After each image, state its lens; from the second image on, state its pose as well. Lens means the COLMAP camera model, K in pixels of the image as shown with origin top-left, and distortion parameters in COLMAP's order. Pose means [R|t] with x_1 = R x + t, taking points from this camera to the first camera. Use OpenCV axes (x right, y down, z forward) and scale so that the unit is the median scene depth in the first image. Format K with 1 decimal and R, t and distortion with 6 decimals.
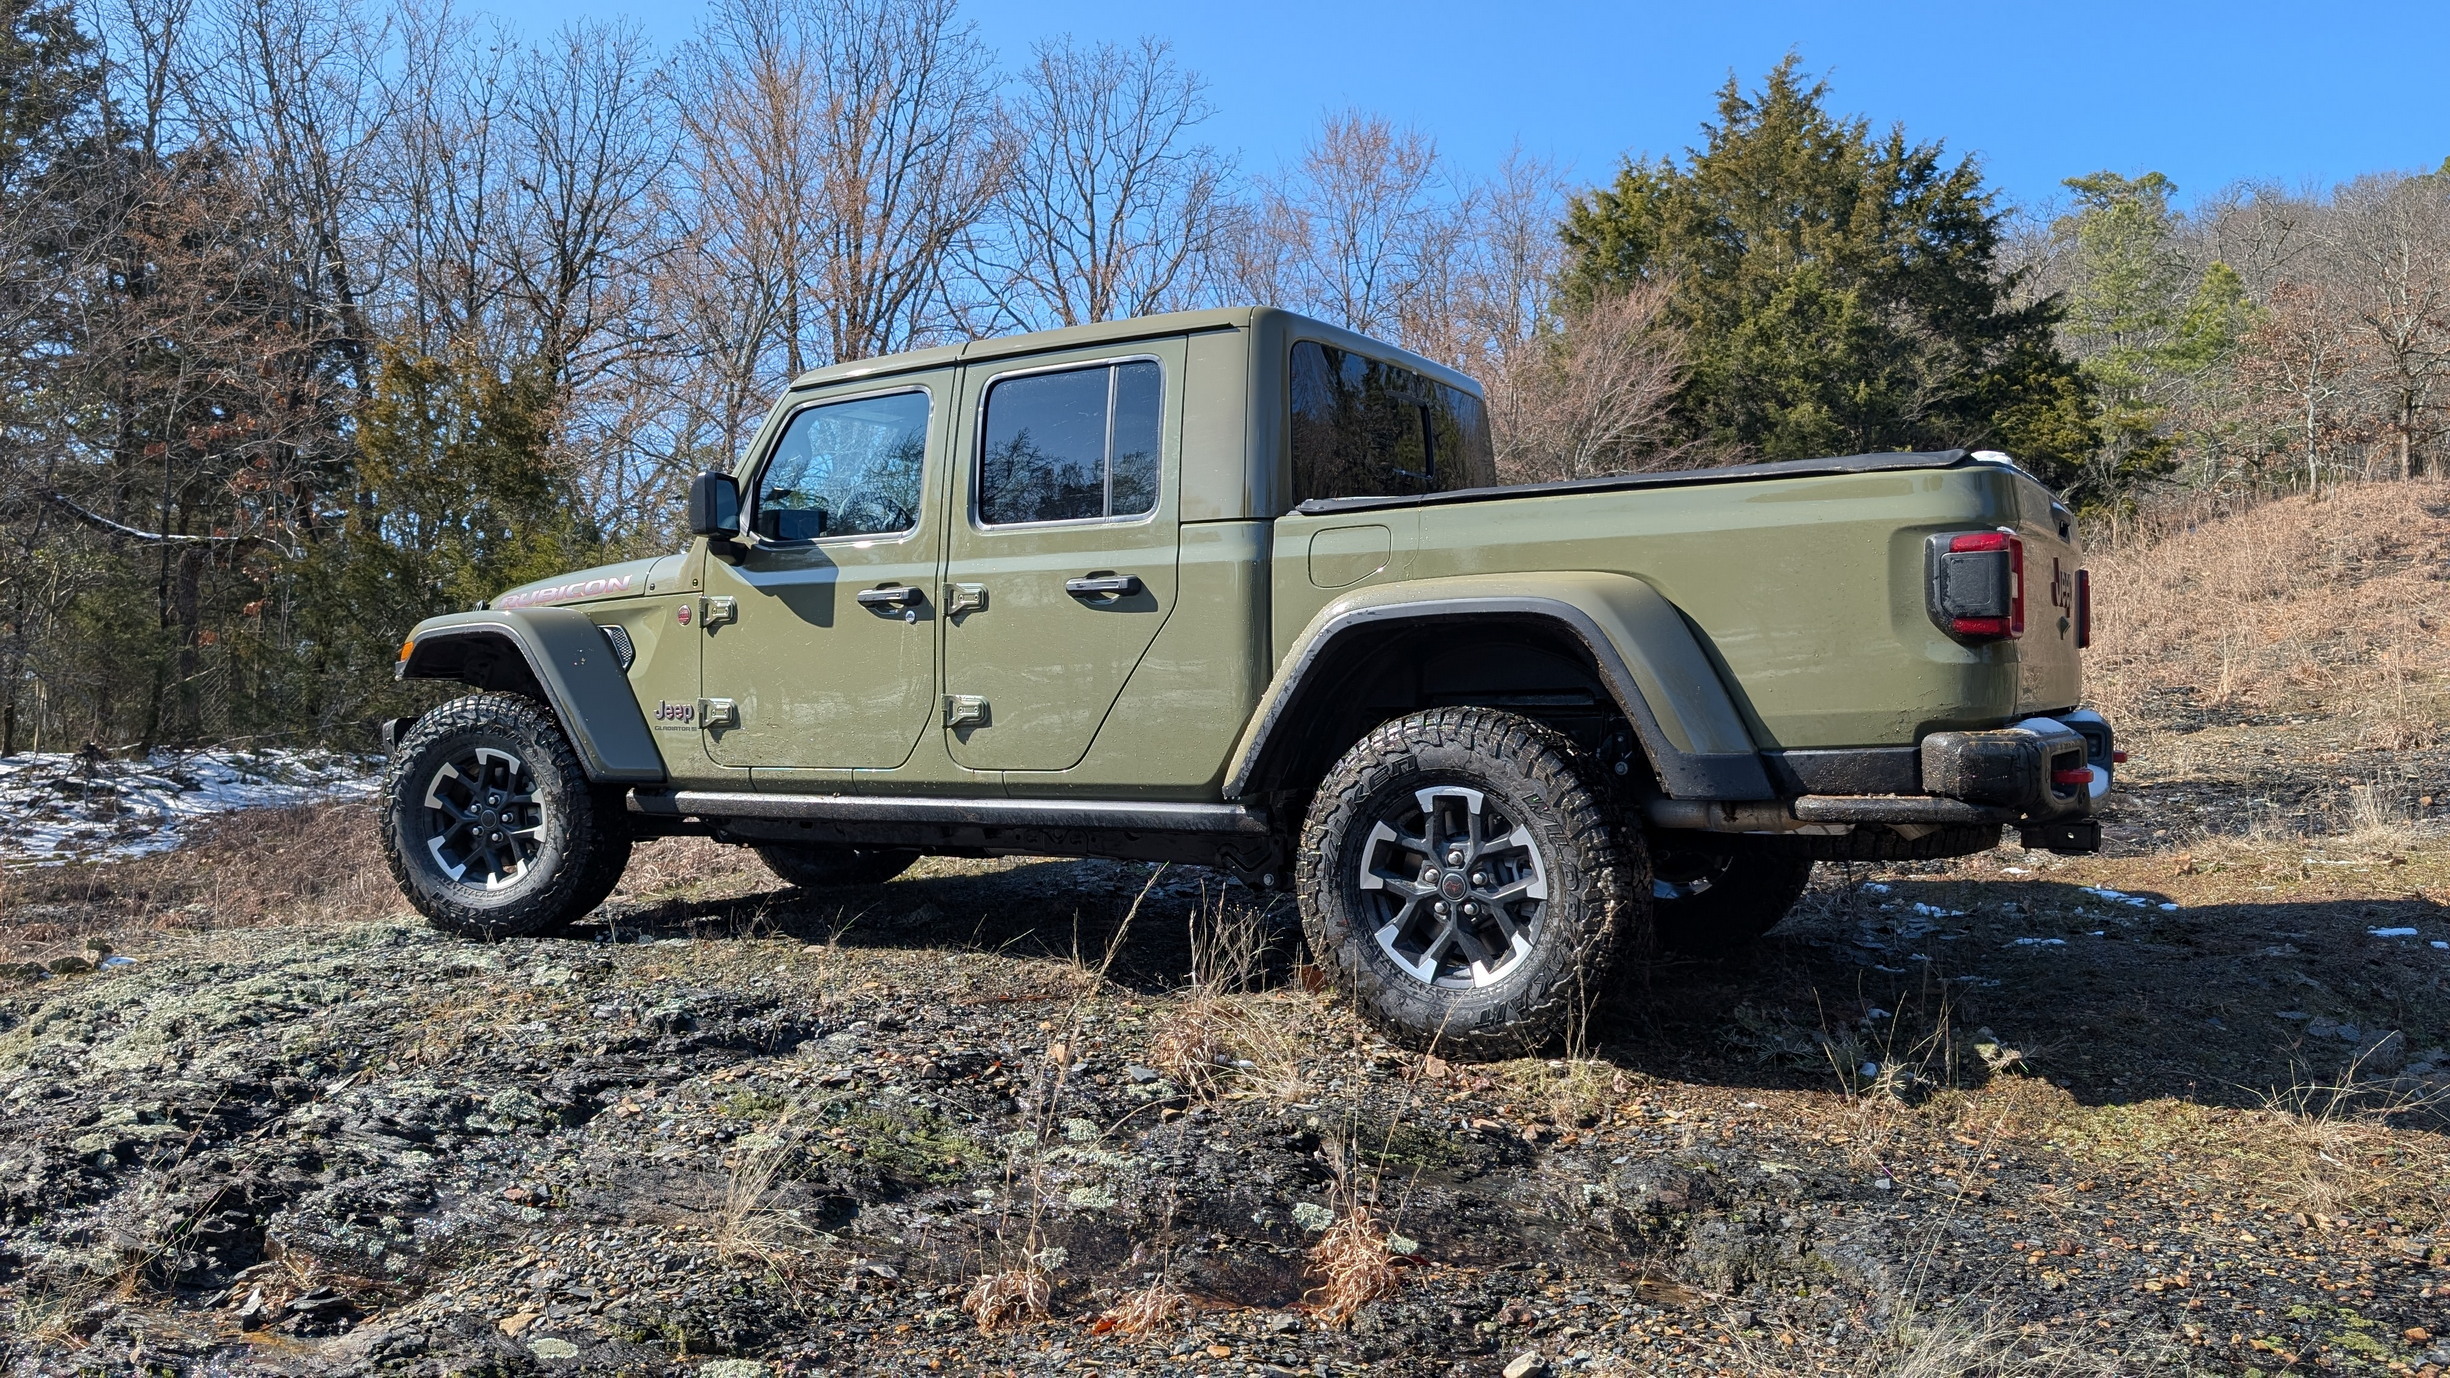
lens RADIAL K [[1807.9, 0, 1228.7], [0, 1807.9, 689.0], [0, 0, 1]] dist [0.017446, -0.008116]
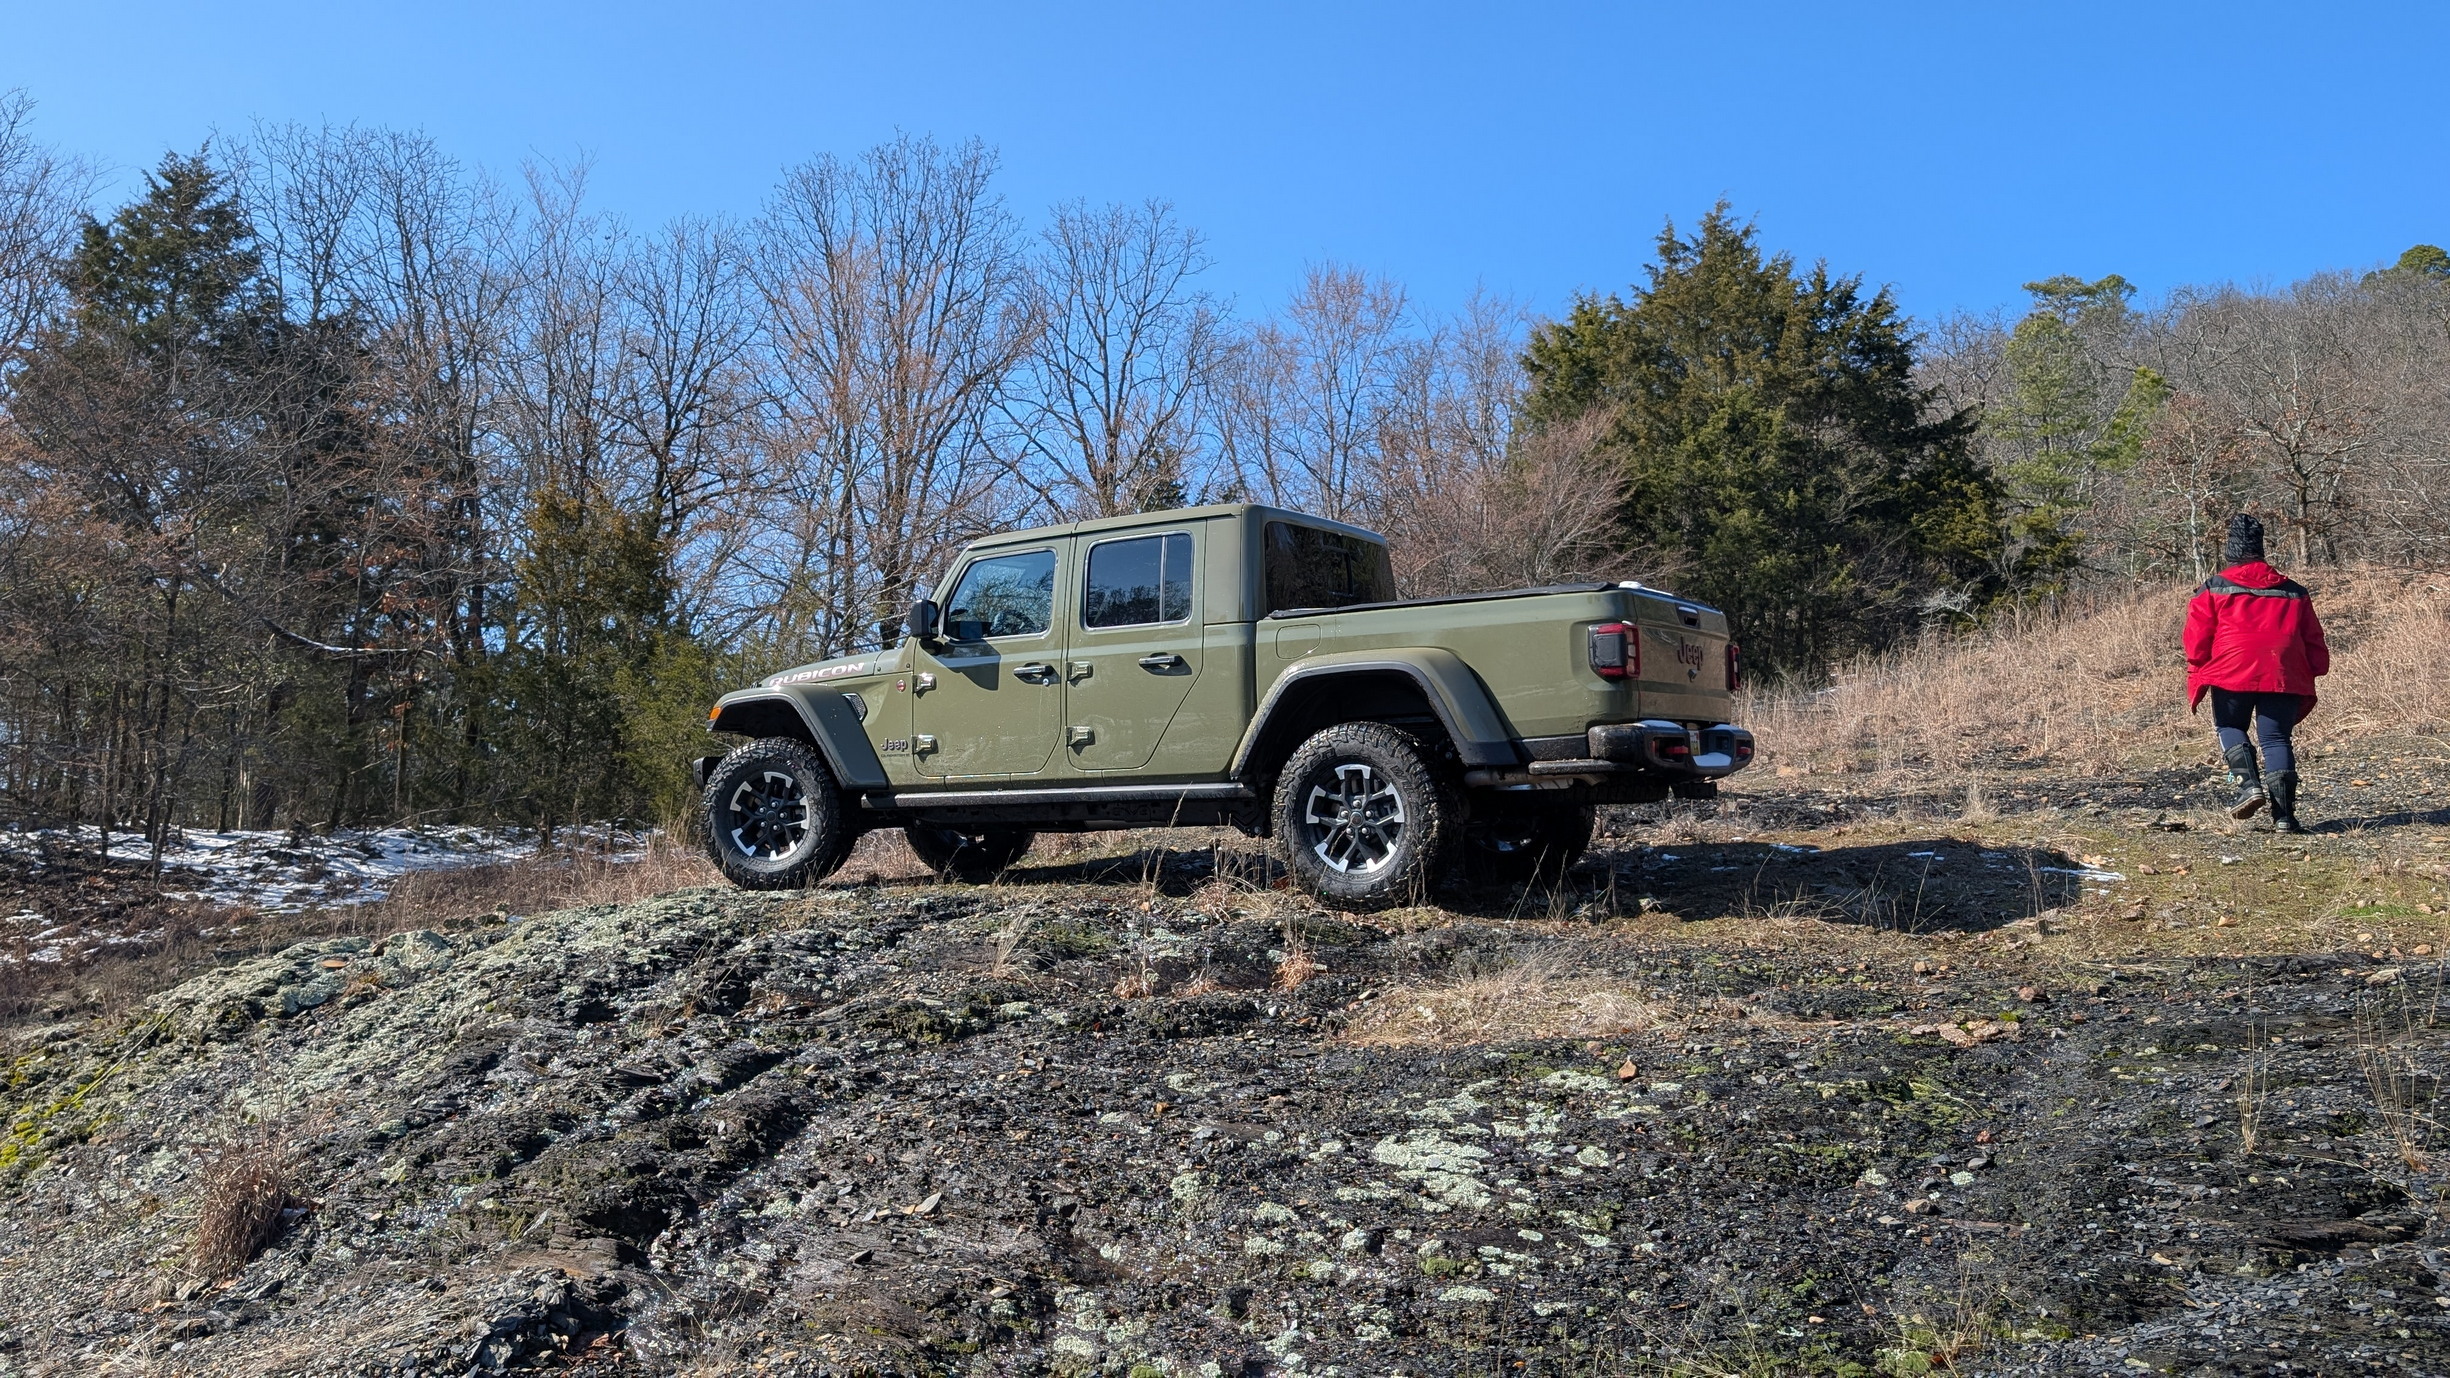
lens RADIAL K [[1809.4, 0, 1220.2], [0, 1809.4, 656.7], [0, 0, 1]] dist [0.041998, -0.054780]
pose [[0.999862, -0.015702, -0.005499, -0.001145], [0.015257, 0.997193, -0.073308, 0.055458], [0.006634, 0.073213, 0.997294, -0.612866]]
